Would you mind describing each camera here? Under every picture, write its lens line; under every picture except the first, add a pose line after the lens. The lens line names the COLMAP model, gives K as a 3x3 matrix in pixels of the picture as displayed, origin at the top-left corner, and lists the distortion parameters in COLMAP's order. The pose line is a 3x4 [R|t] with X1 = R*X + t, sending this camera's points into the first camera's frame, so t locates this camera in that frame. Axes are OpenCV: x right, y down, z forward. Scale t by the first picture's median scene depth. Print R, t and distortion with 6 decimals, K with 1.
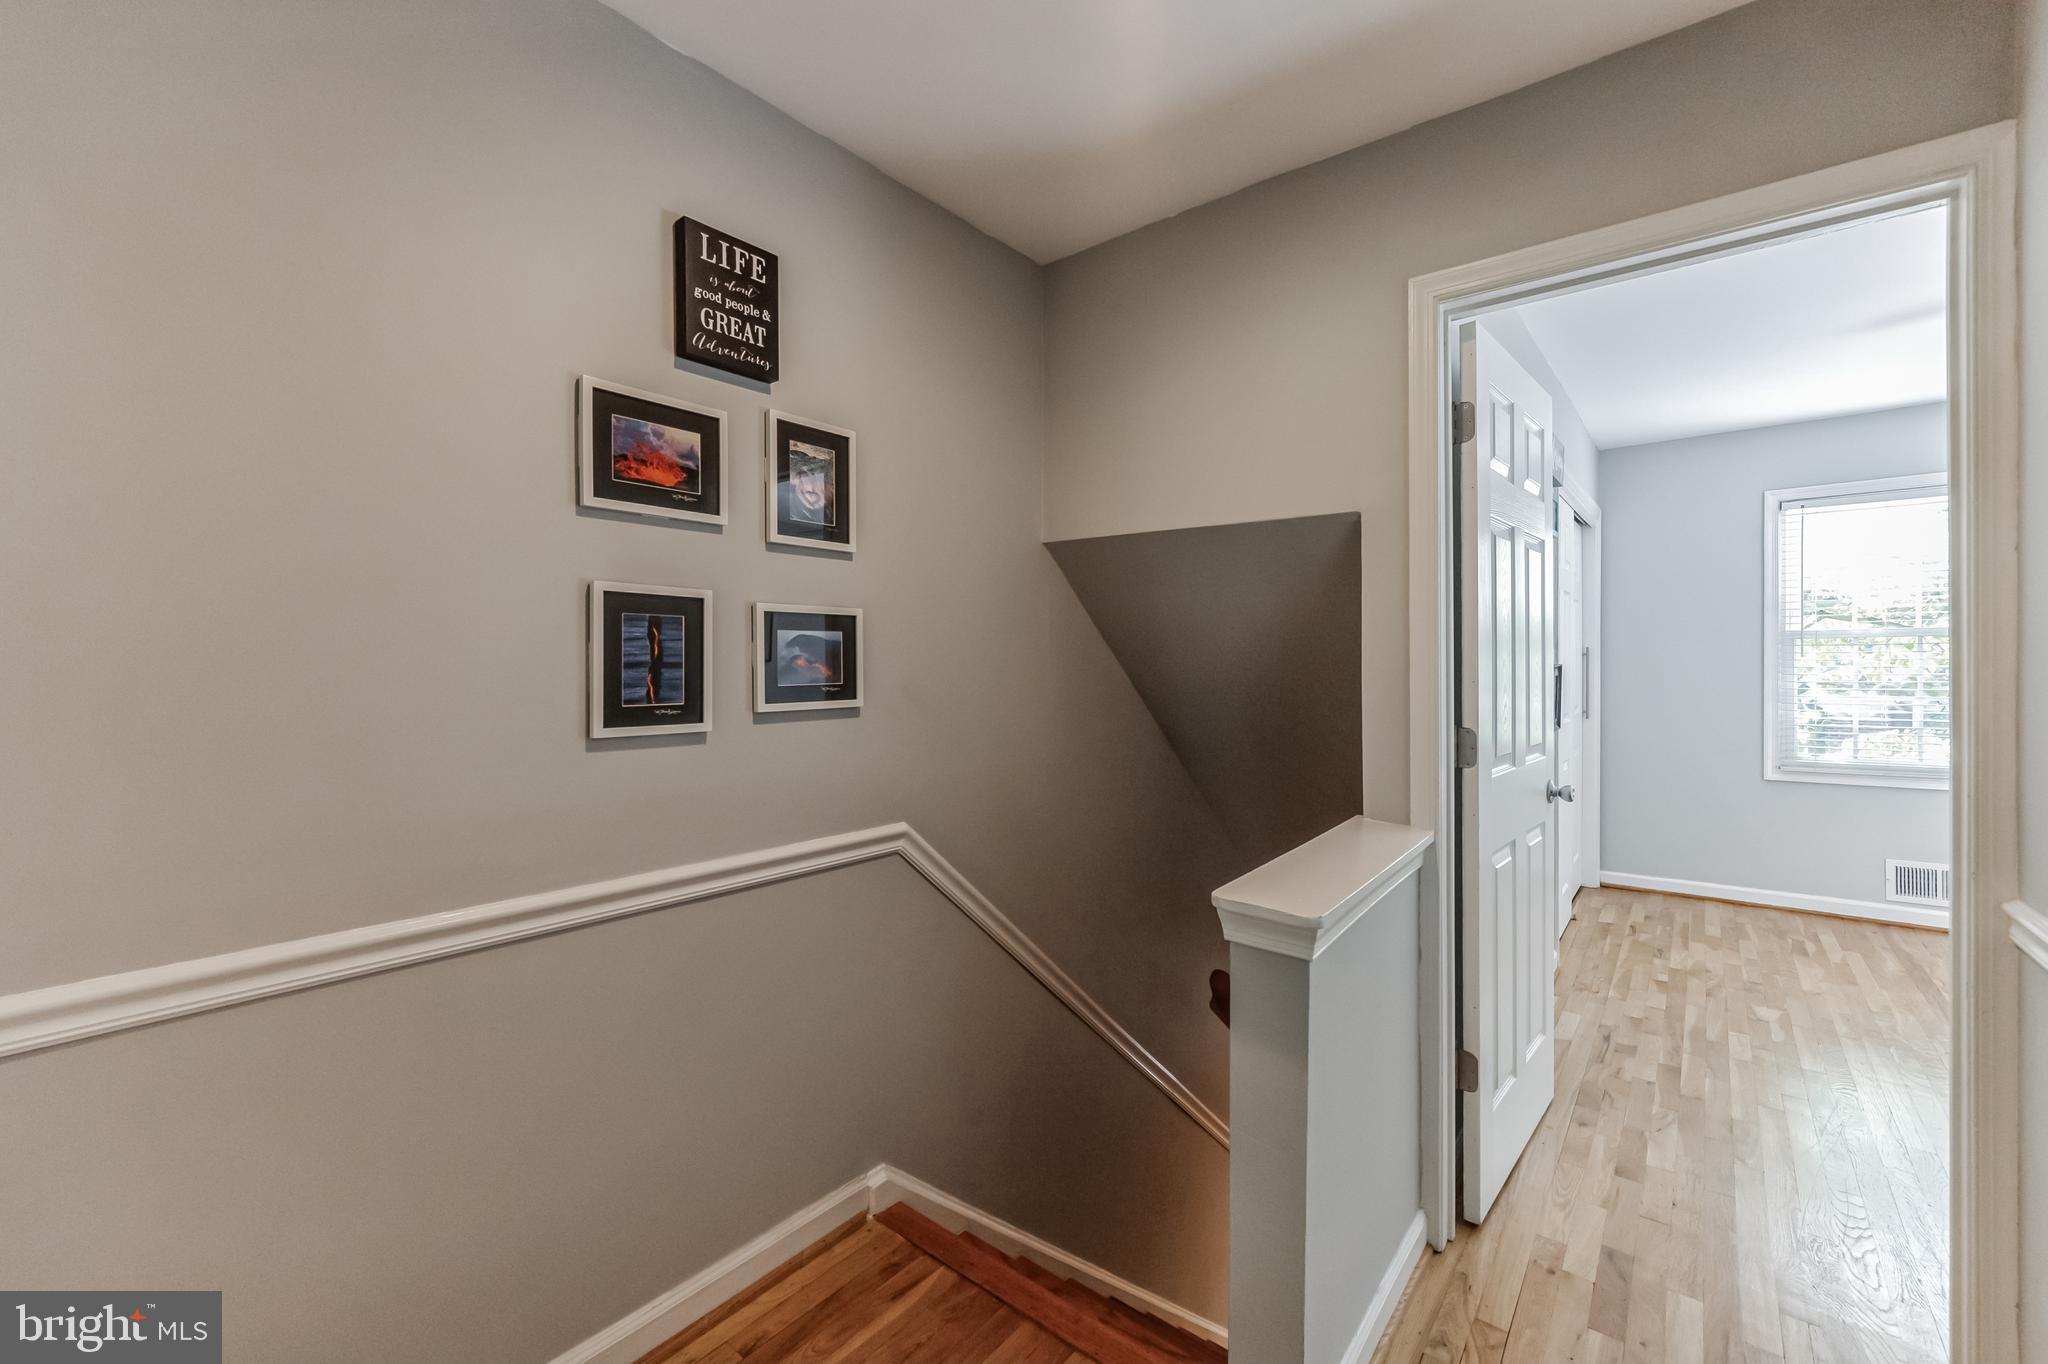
lens RADIAL K [[831.8, 0, 1024.1], [0, 831.8, 673.3], [0, 0, 1]] dist [-0.000089, -0.000444]
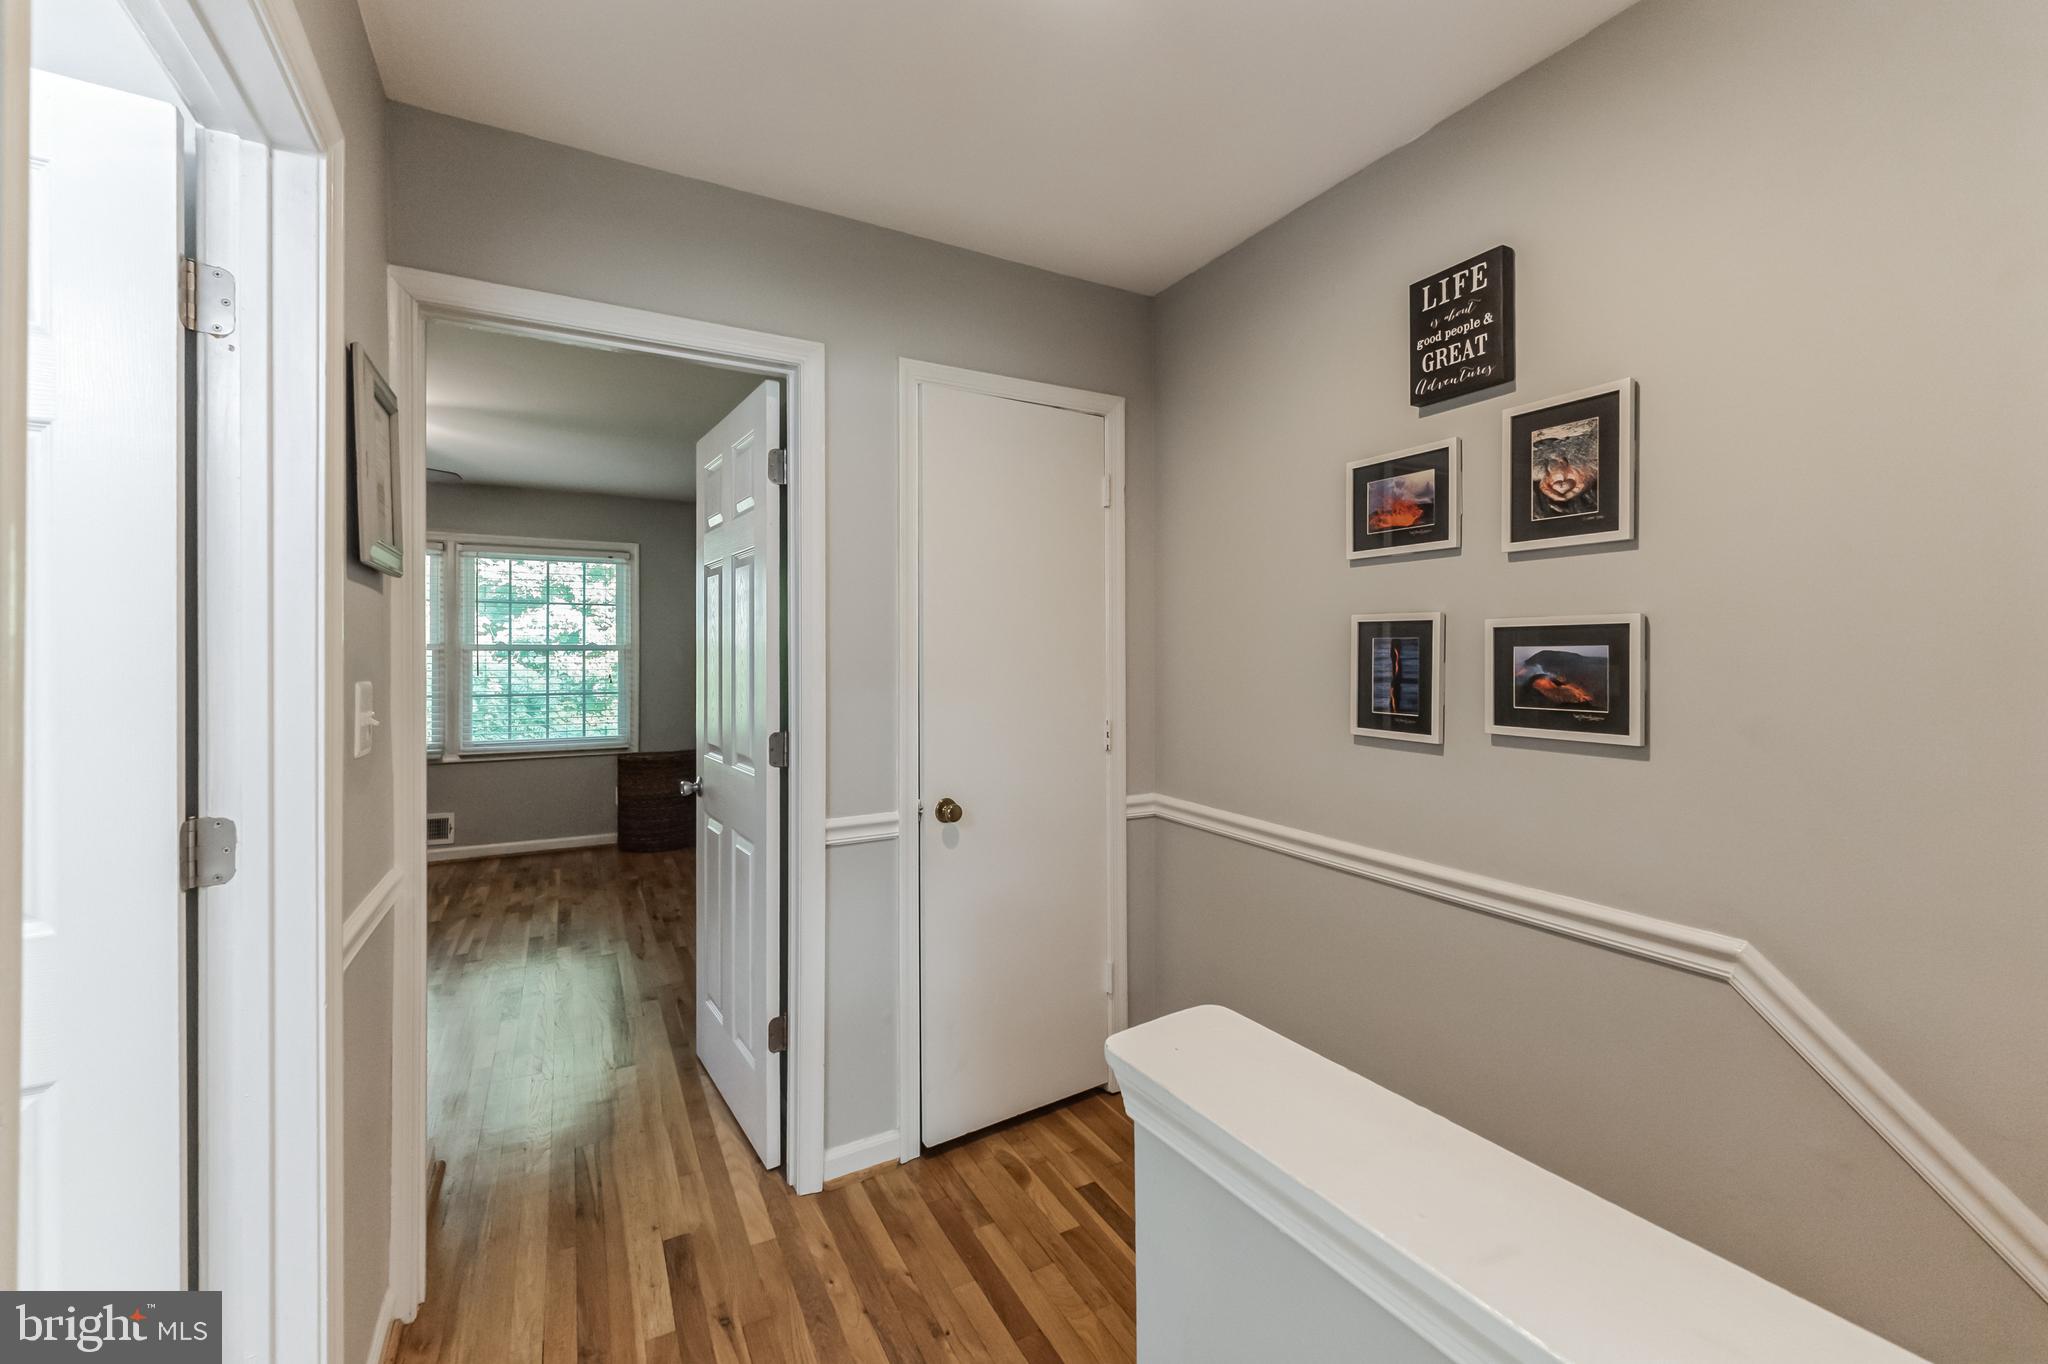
lens RADIAL K [[836.4, 0, 1019.2], [0, 836.4, 660.4], [0, 0, 1]] dist [-0.001703, -0.000109]
pose [[-0.383162, 0.012873, -0.923592, 0.825896], [-0.009291, 0.999799, 0.017790, -0.052135], [0.923635, 0.015398, -0.382965, 0.919392]]
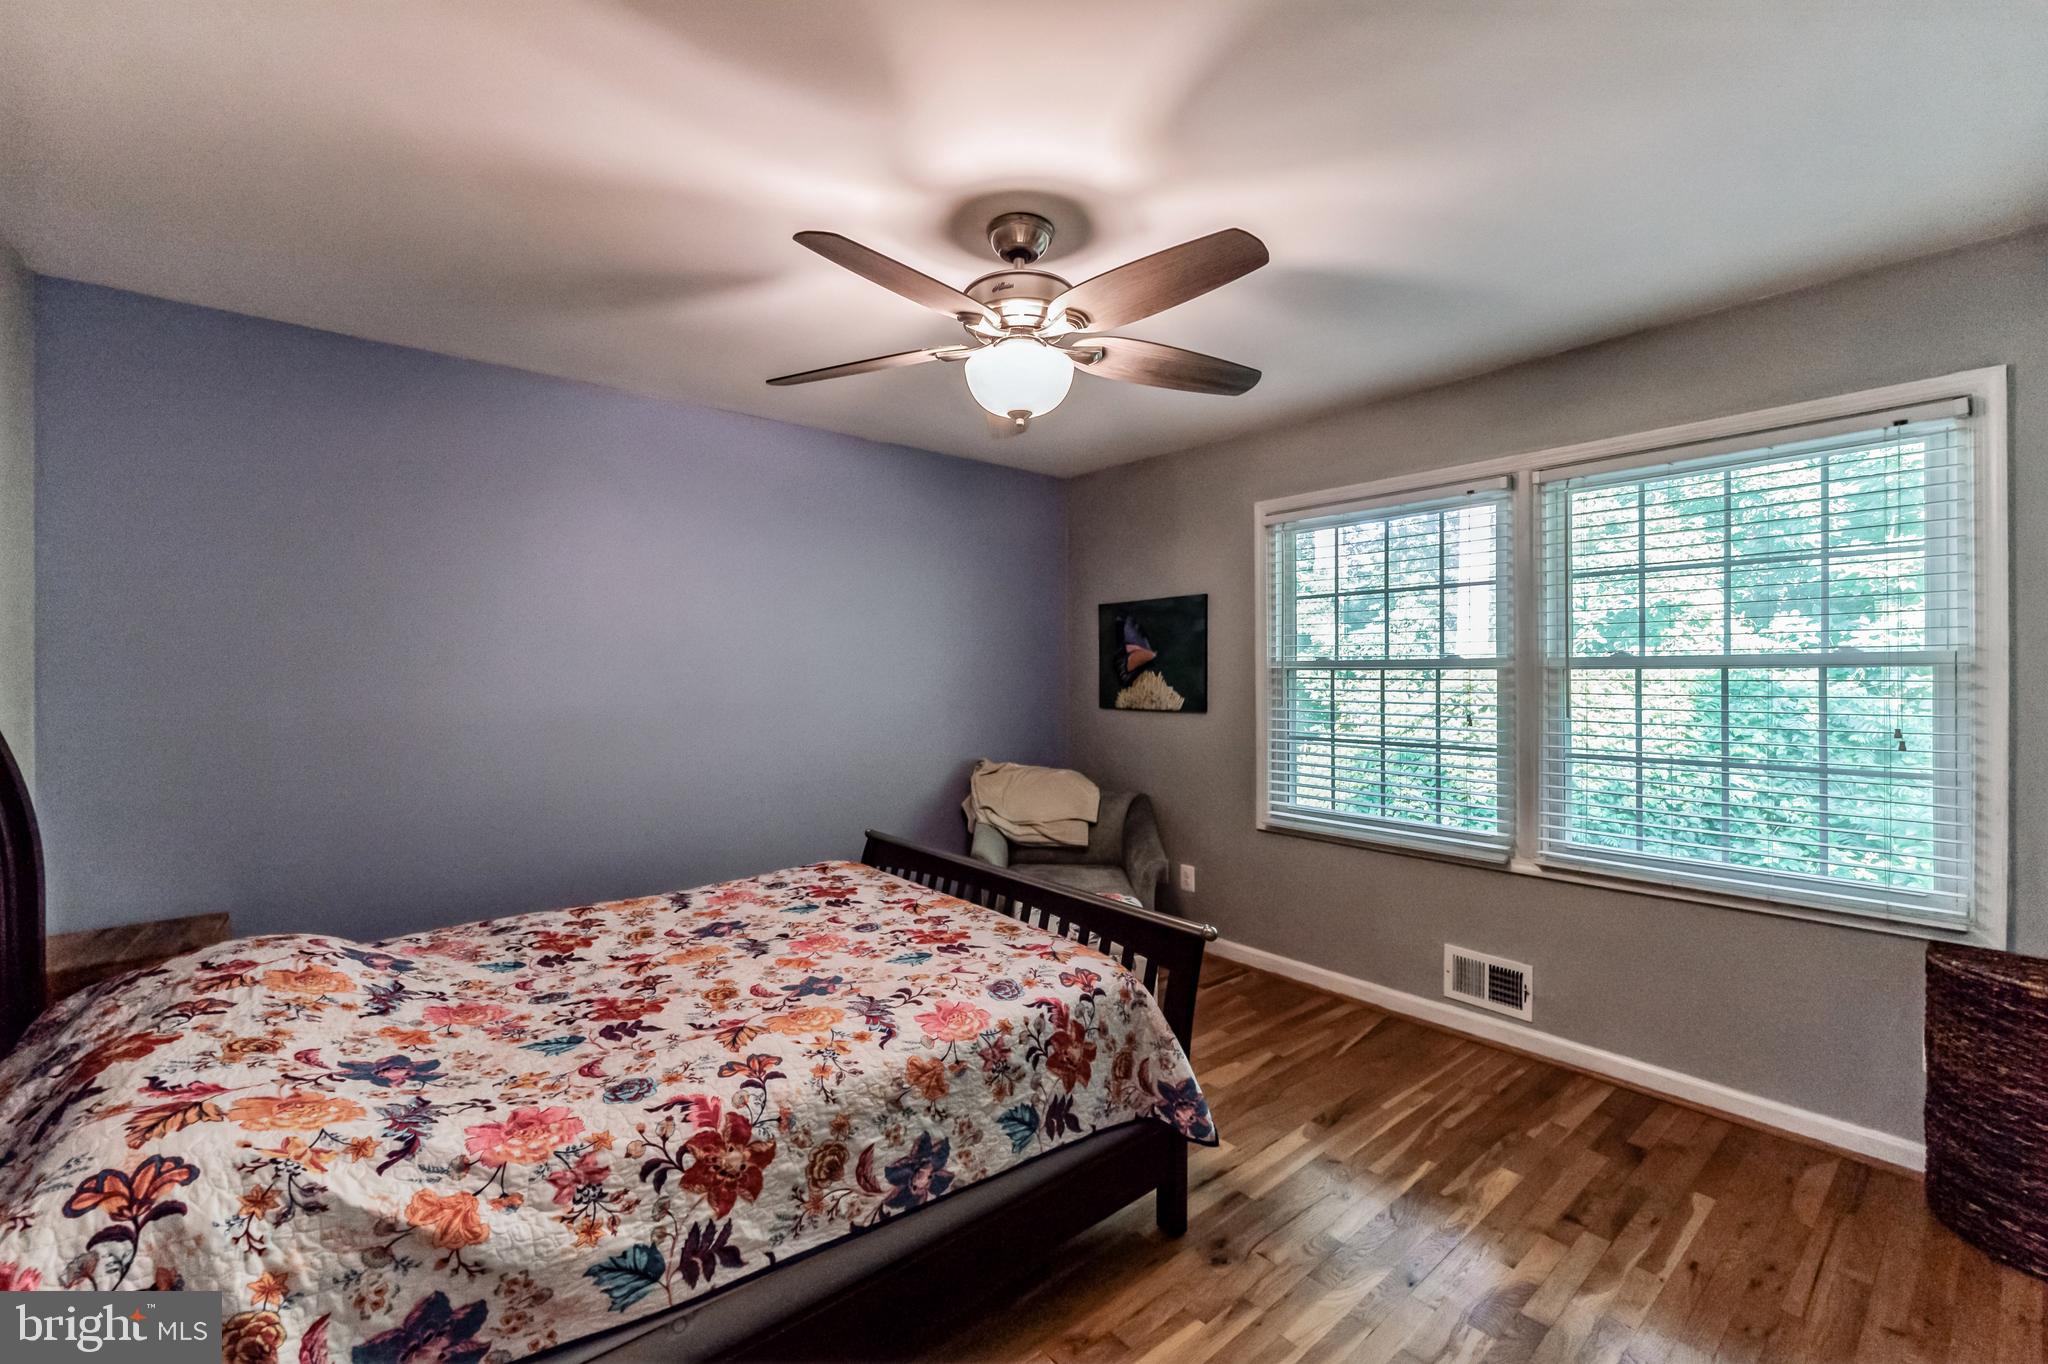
lens RADIAL K [[831.8, 0, 1024.1], [0, 831.8, 673.3], [0, 0, 1]] dist [-0.000089, -0.000444]
pose [[-0.980655, 0.013035, 0.195310, -0.662227], [0.014596, 0.999872, 0.006552, -0.030036], [-0.195200, 0.009276, -0.980720, -0.450019]]
